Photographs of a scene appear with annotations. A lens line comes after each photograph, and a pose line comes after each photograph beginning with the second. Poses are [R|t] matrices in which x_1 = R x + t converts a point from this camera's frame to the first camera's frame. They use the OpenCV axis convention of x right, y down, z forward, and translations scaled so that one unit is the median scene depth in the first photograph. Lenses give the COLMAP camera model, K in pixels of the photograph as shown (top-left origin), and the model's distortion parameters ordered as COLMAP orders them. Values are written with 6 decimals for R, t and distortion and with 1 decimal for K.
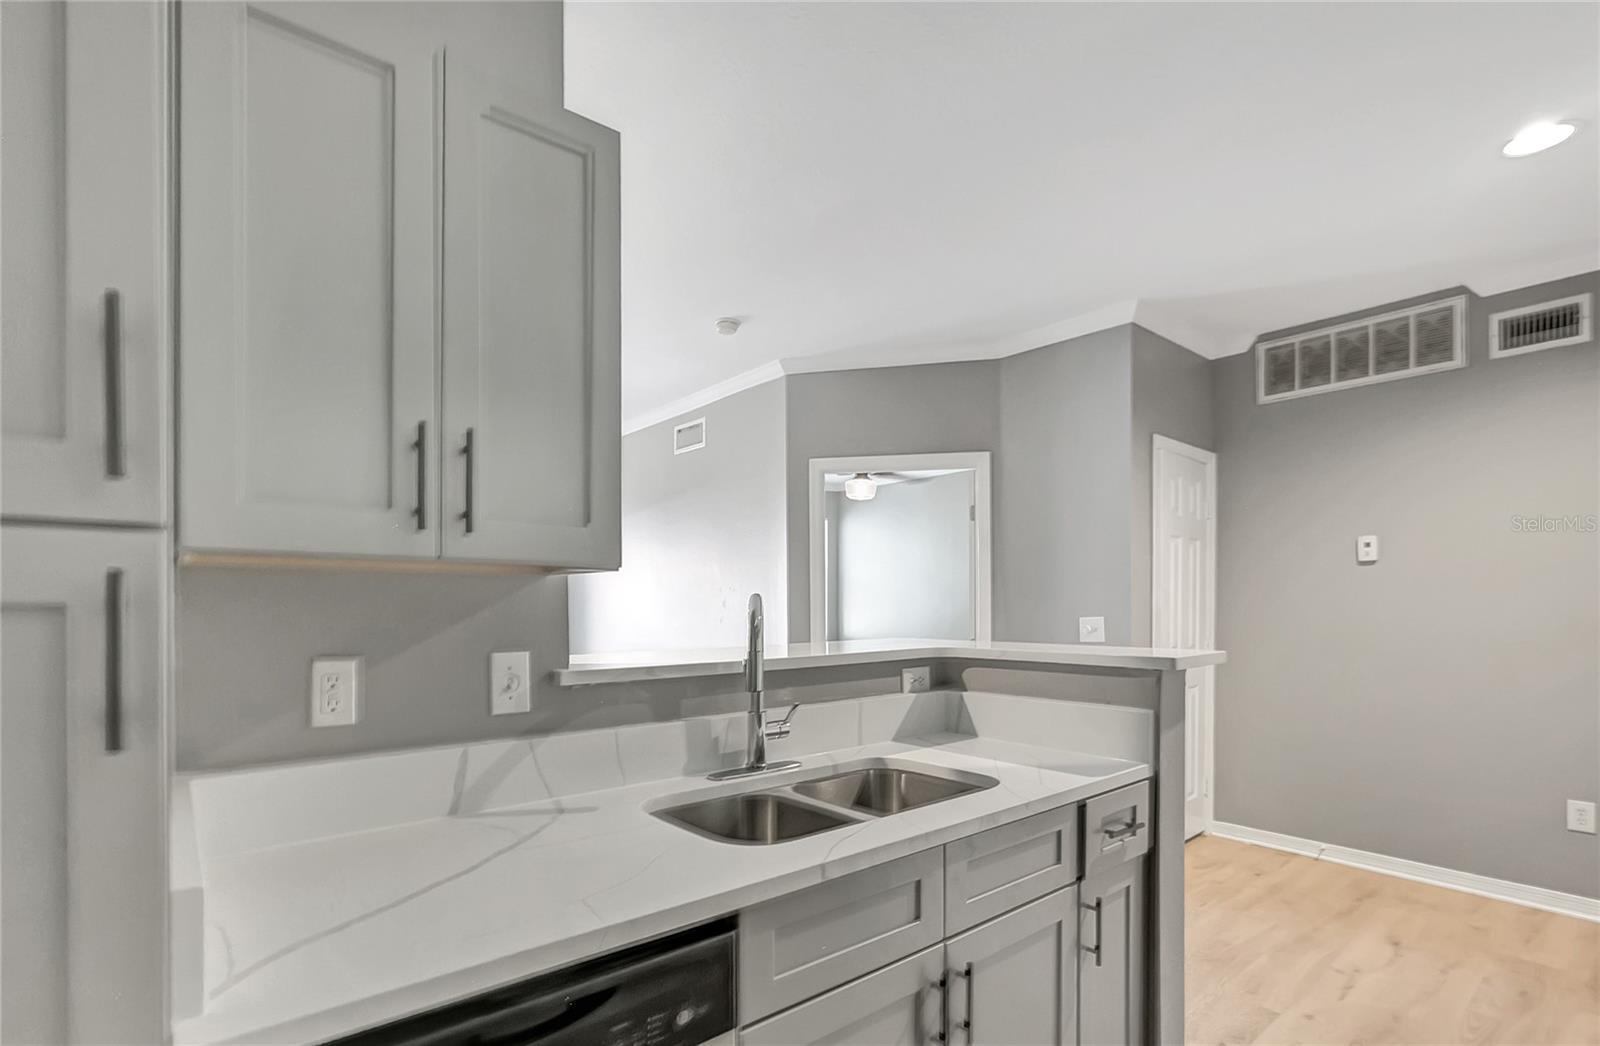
lens RADIAL K [[747.9, 0, 799.6], [0, 747.9, 609.2], [0, 0, 1]] dist [0.000245, 0.000018]
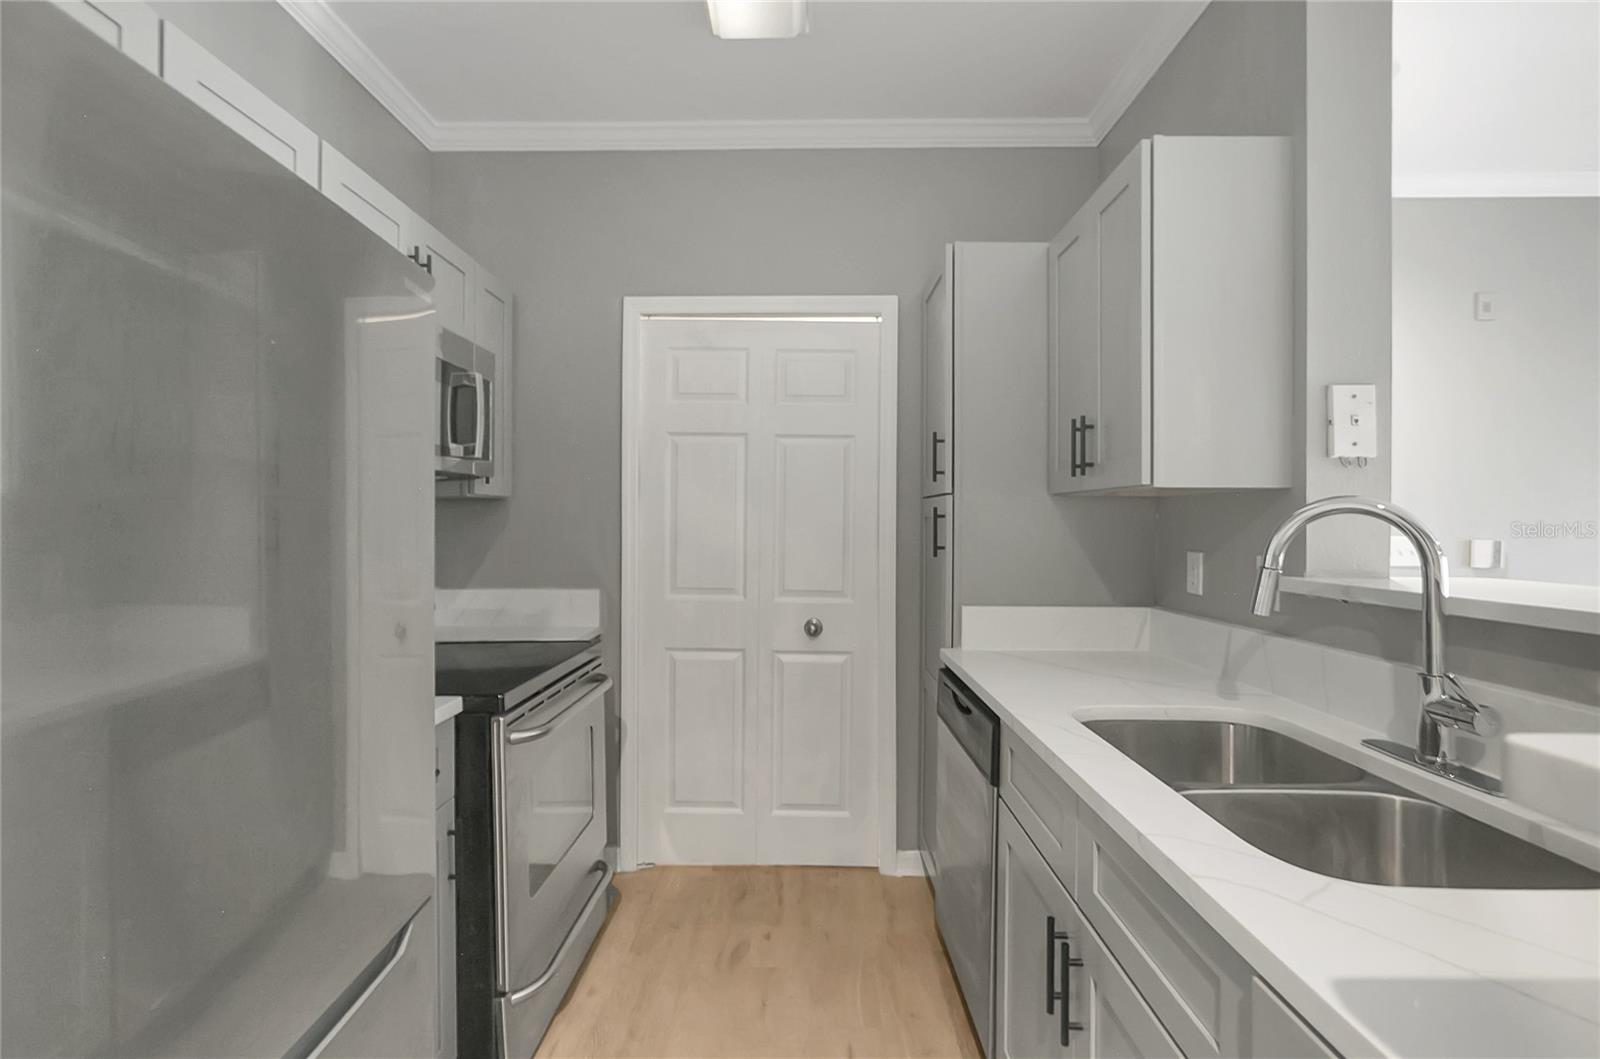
lens RADIAL K [[749.3, 0, 795.2], [0, 749.3, 505.6], [0, 0, 1]] dist [-0.004913, -0.000616]
pose [[-0.658654, -0.023427, -0.752081, 0.999155], [-0.010191, 0.999701, -0.022215, 0.012565], [0.752377, -0.006967, -0.658696, 1.267387]]
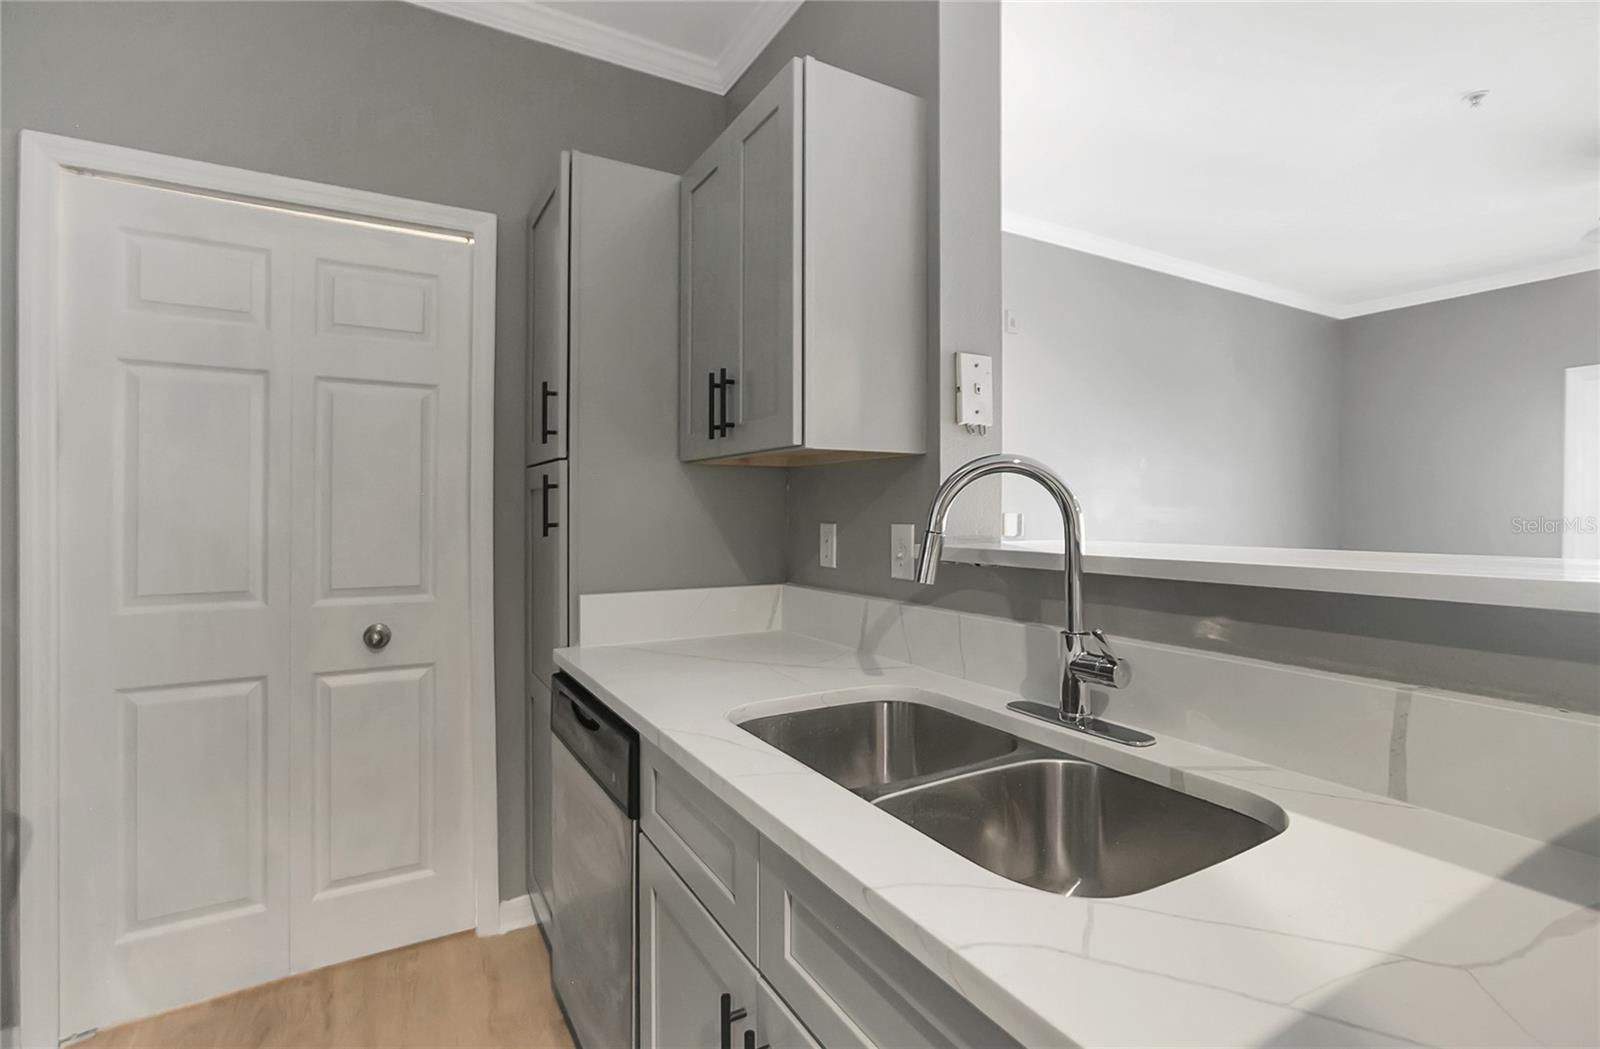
lens RADIAL K [[741.3, 0, 807.0], [0, 741.3, 512.2], [0, 0, 1]] dist [-0.036385, 0.012480]
pose [[-0.175825, -0.000937, -0.984421, 0.767787], [-0.001523, 0.999999, -0.000679, 0.041656], [0.984420, 0.001380, -0.175826, 1.103406]]
